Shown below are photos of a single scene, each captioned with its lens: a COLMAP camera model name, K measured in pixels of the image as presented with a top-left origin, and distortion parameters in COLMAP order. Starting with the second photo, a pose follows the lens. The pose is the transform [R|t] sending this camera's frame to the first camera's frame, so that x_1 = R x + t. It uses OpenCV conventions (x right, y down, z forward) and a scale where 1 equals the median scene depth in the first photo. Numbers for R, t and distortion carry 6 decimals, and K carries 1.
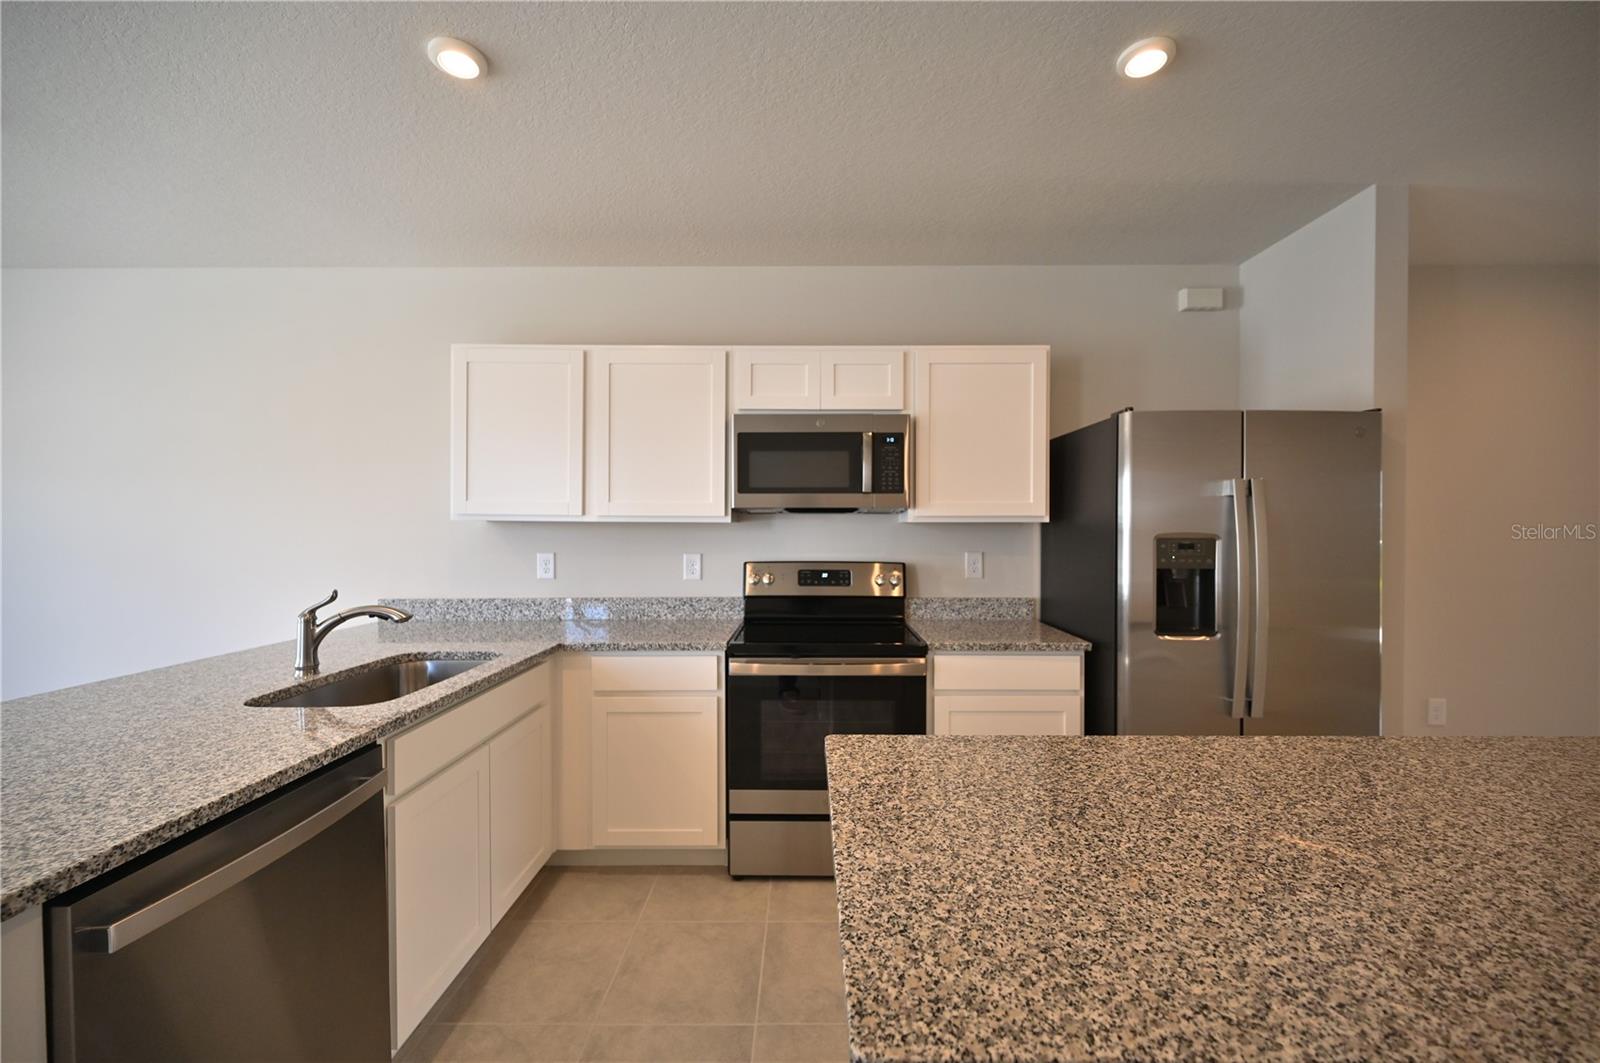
lens RADIAL K [[631.9, 0, 808.4], [0, 631.9, 530.1], [0, 0, 1]] dist [-0.000338, -0.000017]
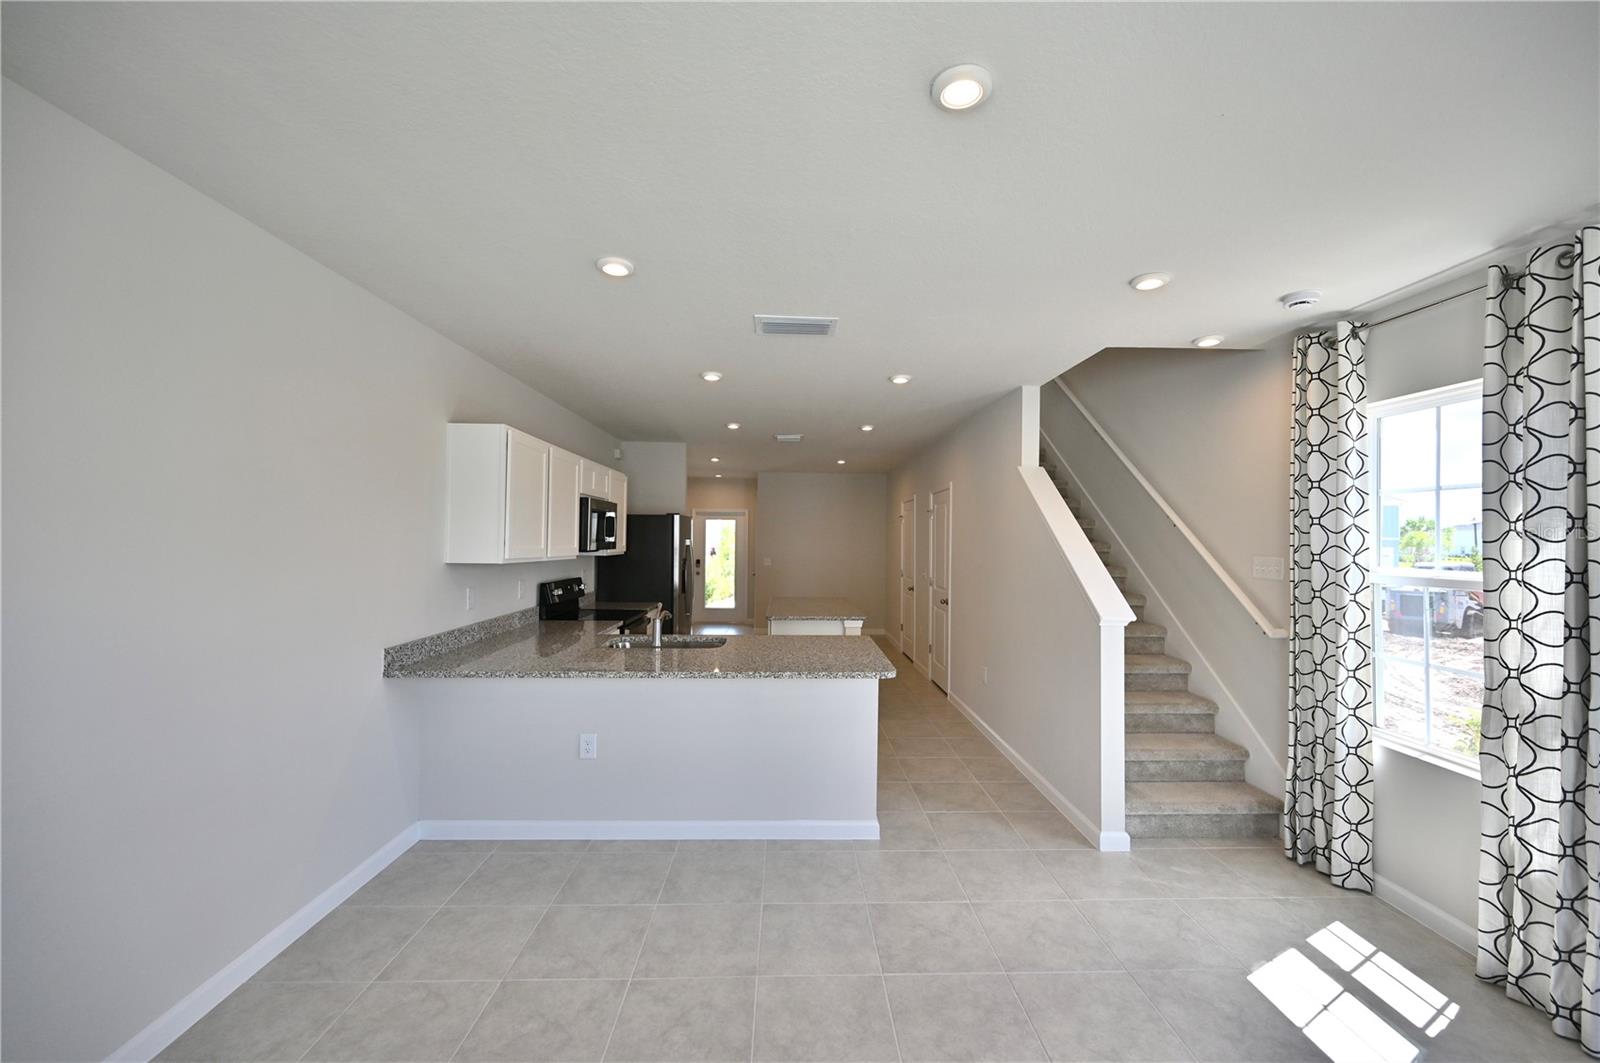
lens RADIAL K [[631.9, 0, 808.4], [0, 631.9, 530.1], [0, 0, 1]] dist [-0.000338, -0.000017]
pose [[-0.041571, 0.015343, 0.999018, -1.765493], [-0.006322, 0.999858, -0.015619, -0.062905], [-0.999116, -0.006965, -0.041468, 0.426267]]
